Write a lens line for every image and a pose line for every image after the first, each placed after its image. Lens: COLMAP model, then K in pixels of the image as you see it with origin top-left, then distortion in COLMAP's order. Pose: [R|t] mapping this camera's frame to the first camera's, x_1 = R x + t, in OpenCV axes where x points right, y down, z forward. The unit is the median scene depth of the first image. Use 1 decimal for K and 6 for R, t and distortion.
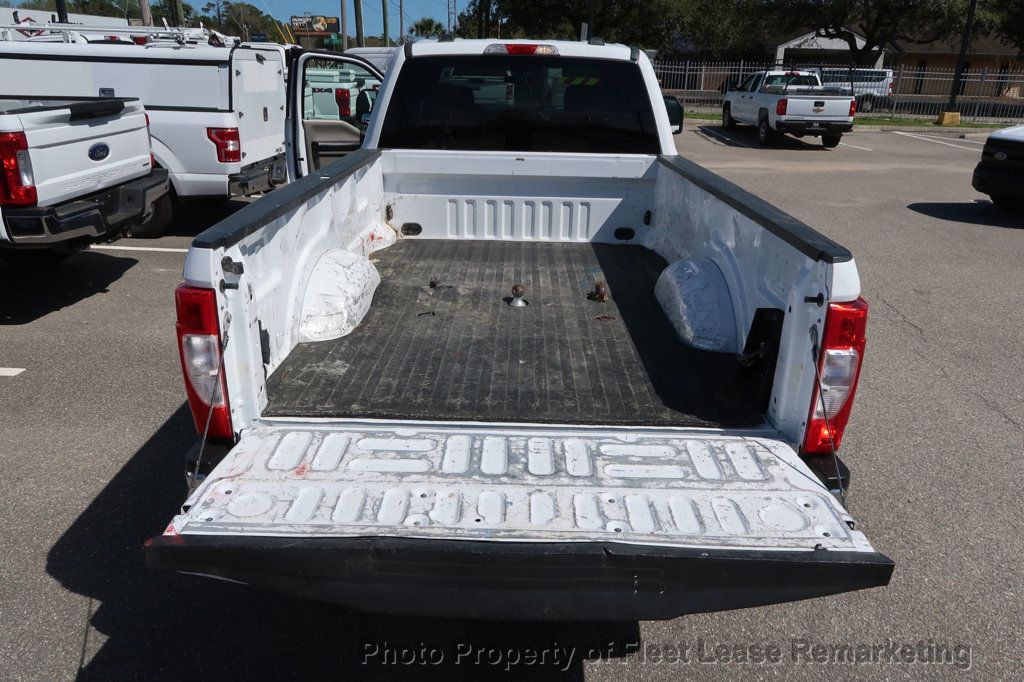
lens RADIAL K [[746.1, 0, 511.7], [0, 746.1, 344.1], [0, 0, 1]] dist [-0.009426, -0.010018]
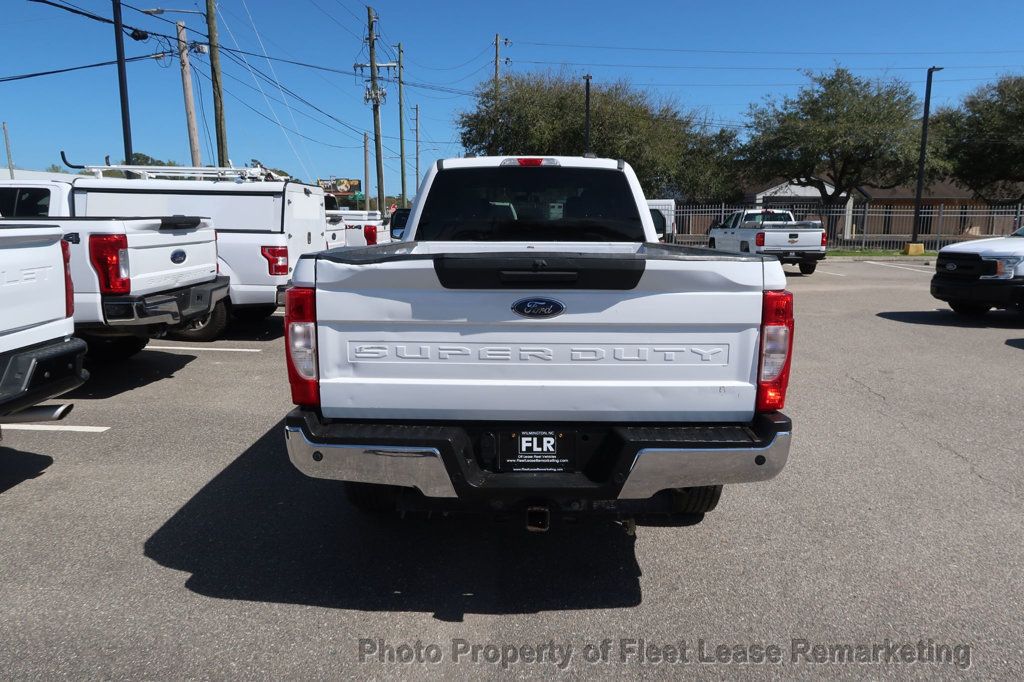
lens RADIAL K [[722.3, 0, 511.0], [0, 722.3, 342.8], [0, 0, 1]] dist [-0.027608, 0.008133]
pose [[0.999839, -0.015241, -0.009499, -0.007199], [0.013146, 0.981497, -0.191024, 0.080782], [0.012235, 0.190869, 0.981539, -0.080780]]
